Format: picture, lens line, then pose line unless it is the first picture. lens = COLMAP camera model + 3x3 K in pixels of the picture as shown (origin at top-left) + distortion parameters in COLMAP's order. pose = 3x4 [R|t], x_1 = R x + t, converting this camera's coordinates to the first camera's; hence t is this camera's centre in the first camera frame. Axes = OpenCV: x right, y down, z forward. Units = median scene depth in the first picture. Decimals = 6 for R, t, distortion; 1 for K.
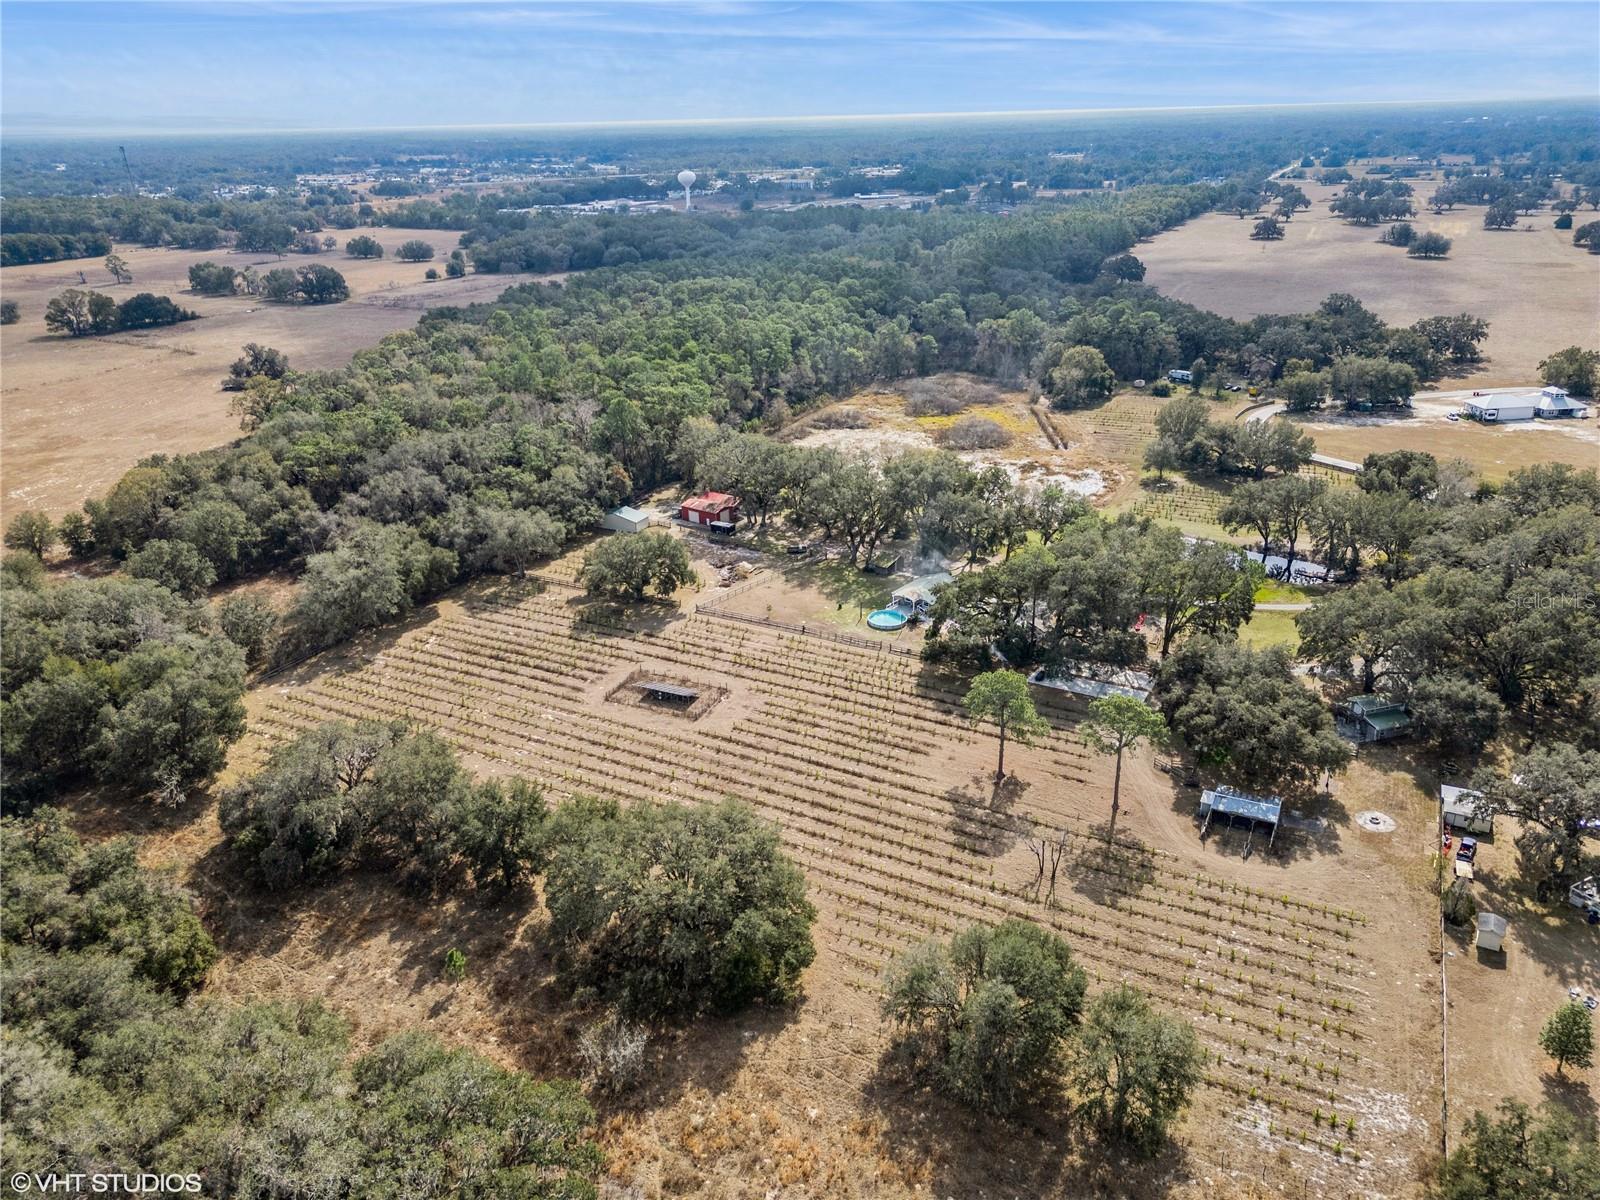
lens RADIAL K [[1114.8, 0, 799.1], [0, 1114.8, 600.3], [0, 0, 1]] dist [0.067665, -0.055822]
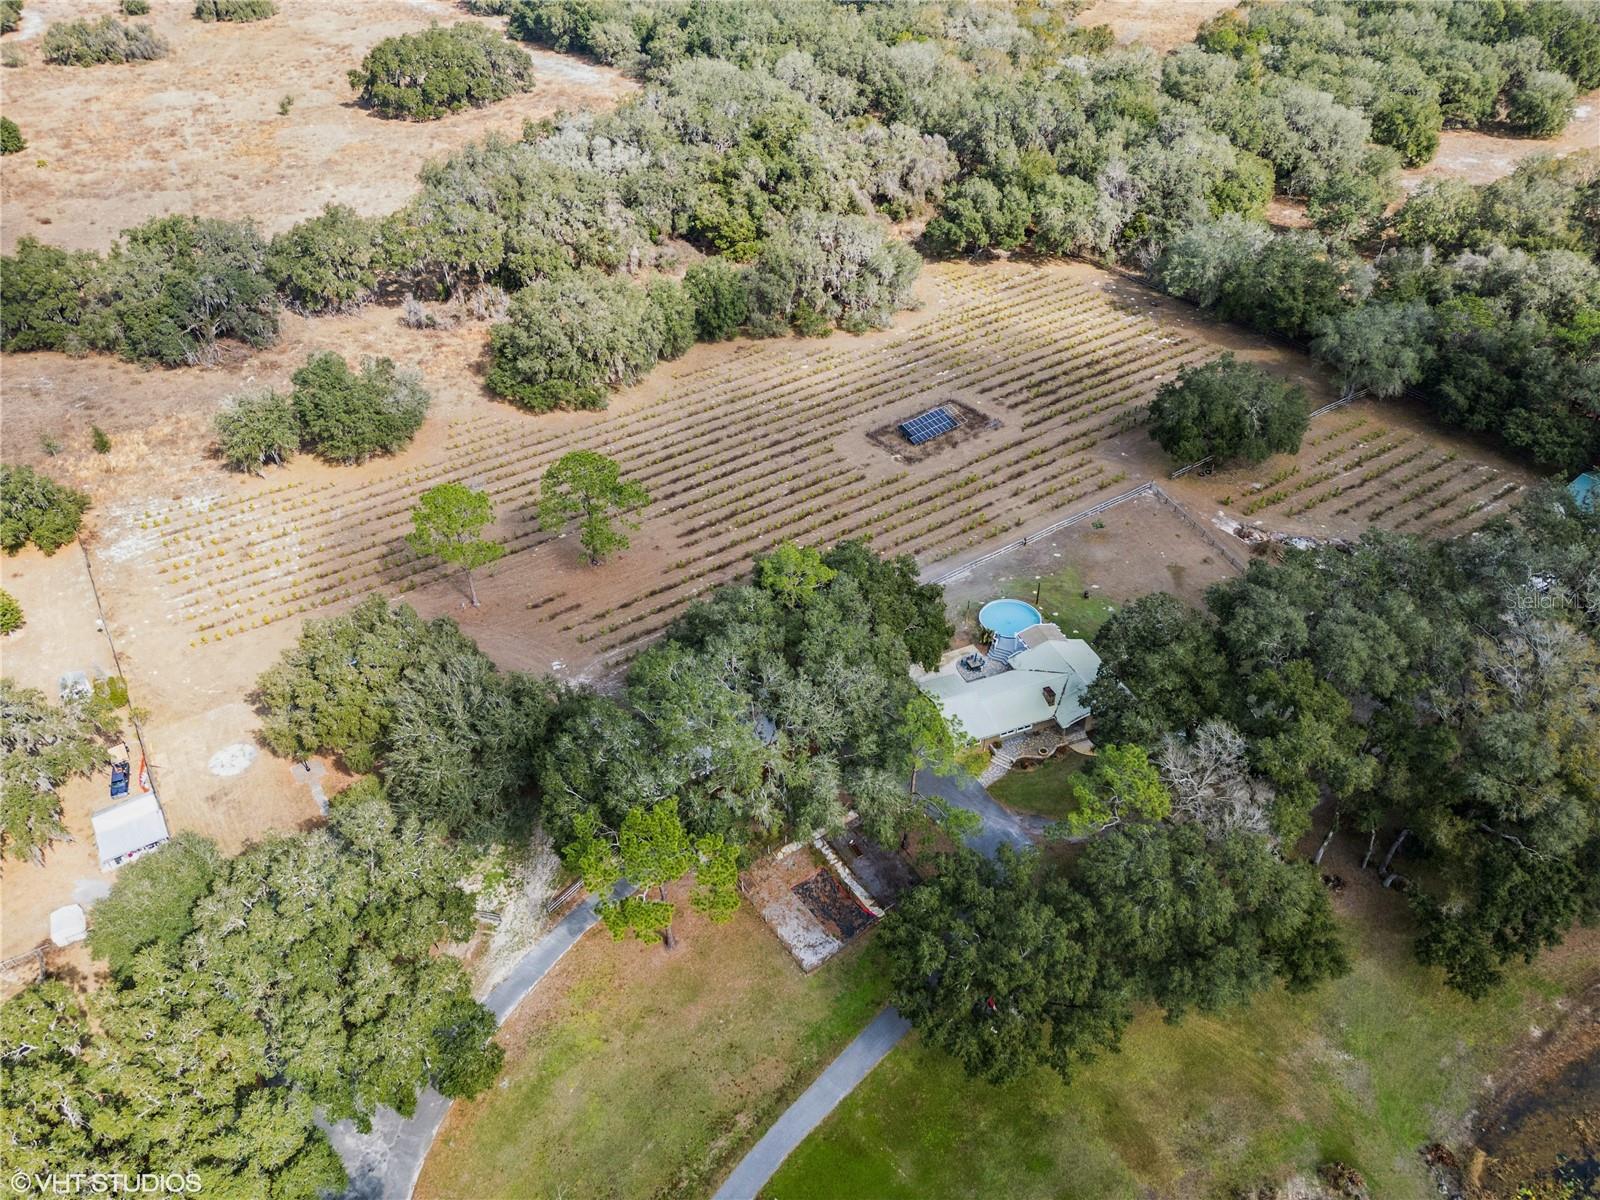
lens RADIAL K [[1114.8, 0, 797.7], [0, 1114.8, 604.2], [0, 0, 1]] dist [0.067665, -0.055822]
pose [[-0.487313, 0.568028, -0.663227, 0.760433], [-0.310655, 0.597052, 0.739609, -0.578918], [0.816100, 0.566456, -0.114491, 1.307326]]
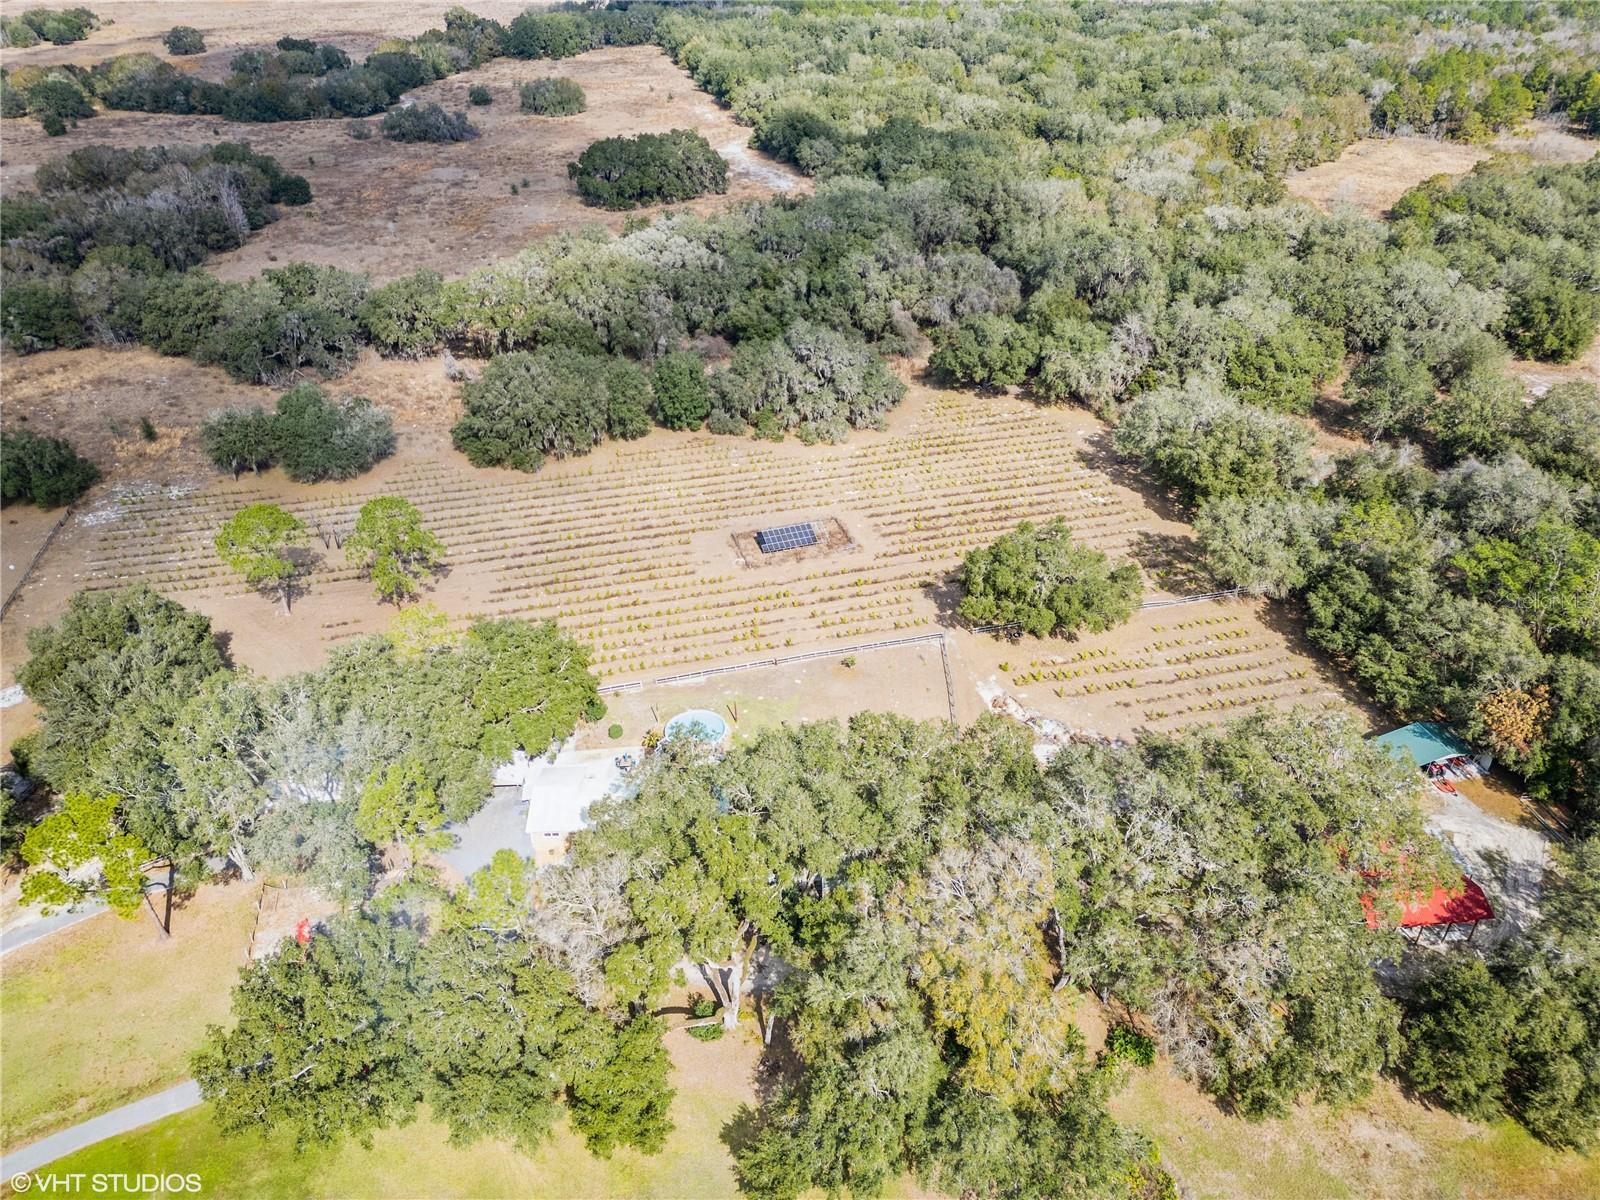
lens RADIAL K [[1114.8, 0, 800.7], [0, 1114.8, 603.6], [0, 0, 1]] dist [0.067665, -0.055822]
pose [[-0.756817, 0.386333, -0.527233, 0.464465], [-0.223569, 0.604969, 0.764218, -0.718974], [0.614202, 0.696247, -0.371479, 1.653313]]
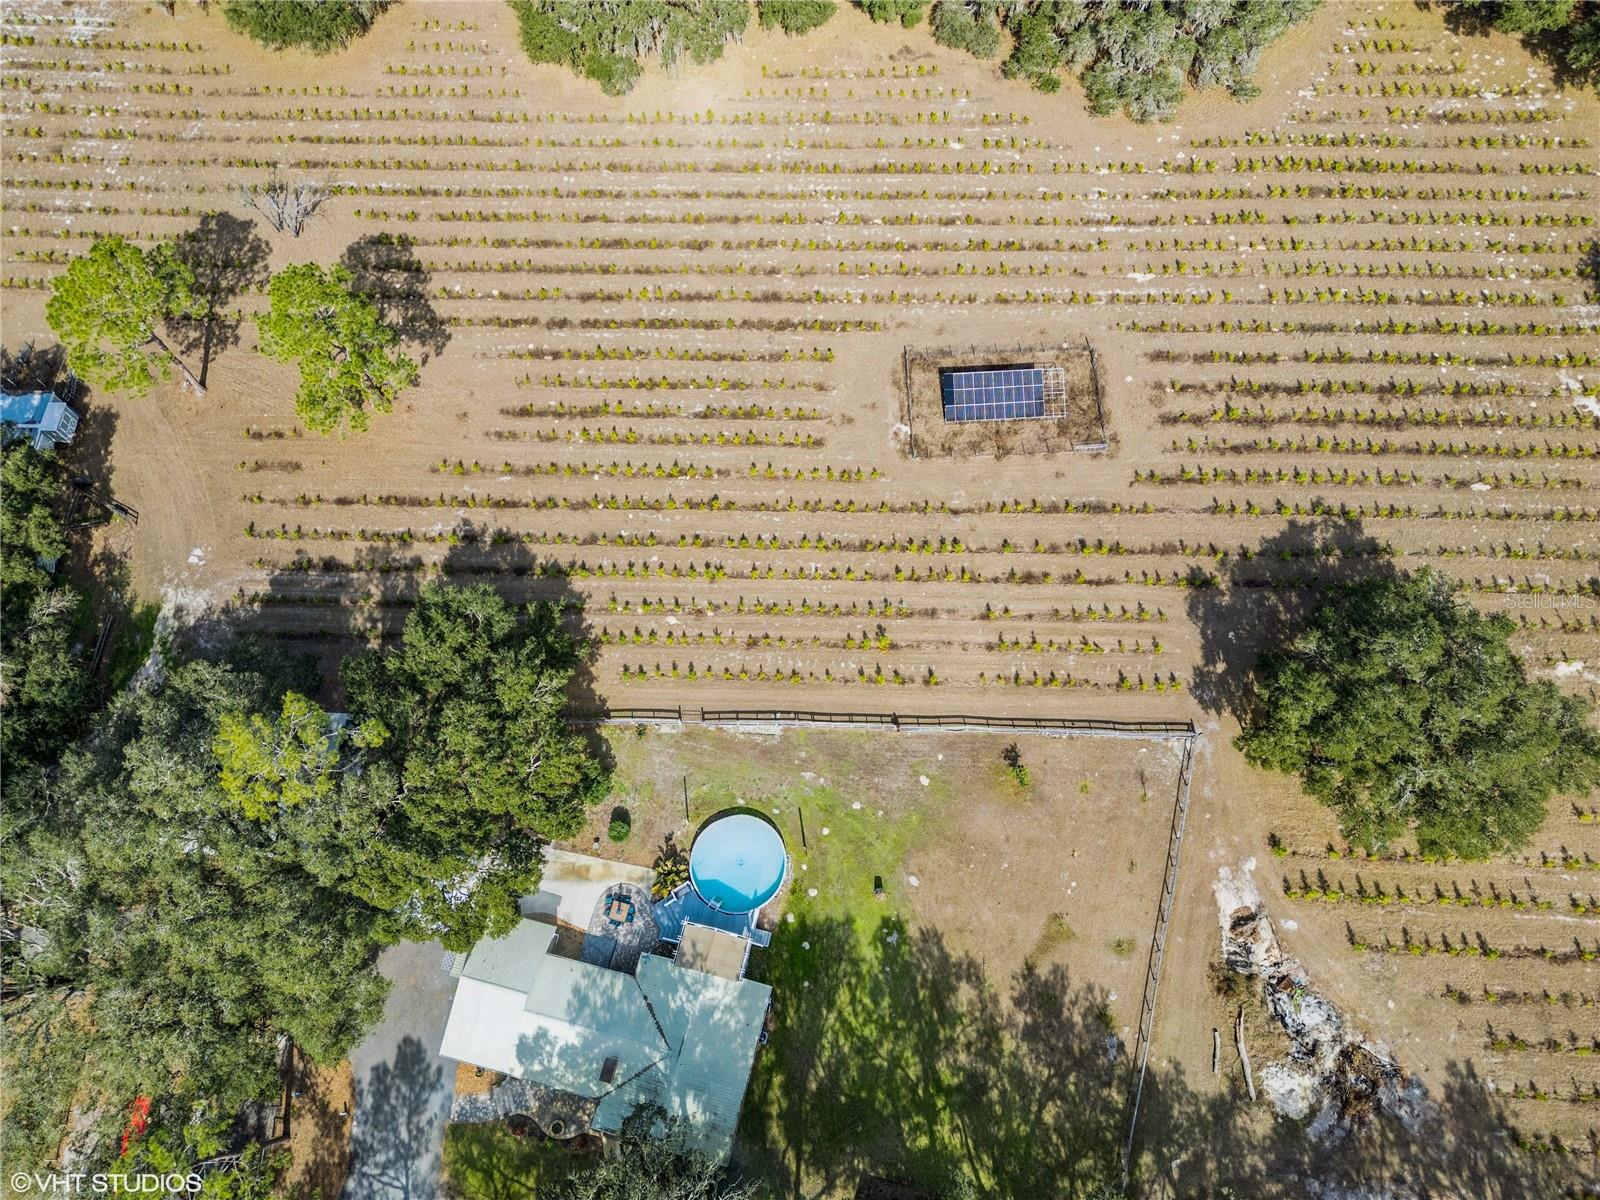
lens RADIAL K [[1114.8, 0, 809.7], [0, 1114.8, 600.3], [0, 0, 1]] dist [0.067665, -0.055822]
pose [[-0.900036, 0.415200, -0.132458, 0.094024], [-0.135514, 0.022243, 0.990526, -0.531135], [0.414212, 0.909458, 0.036246, 1.226760]]
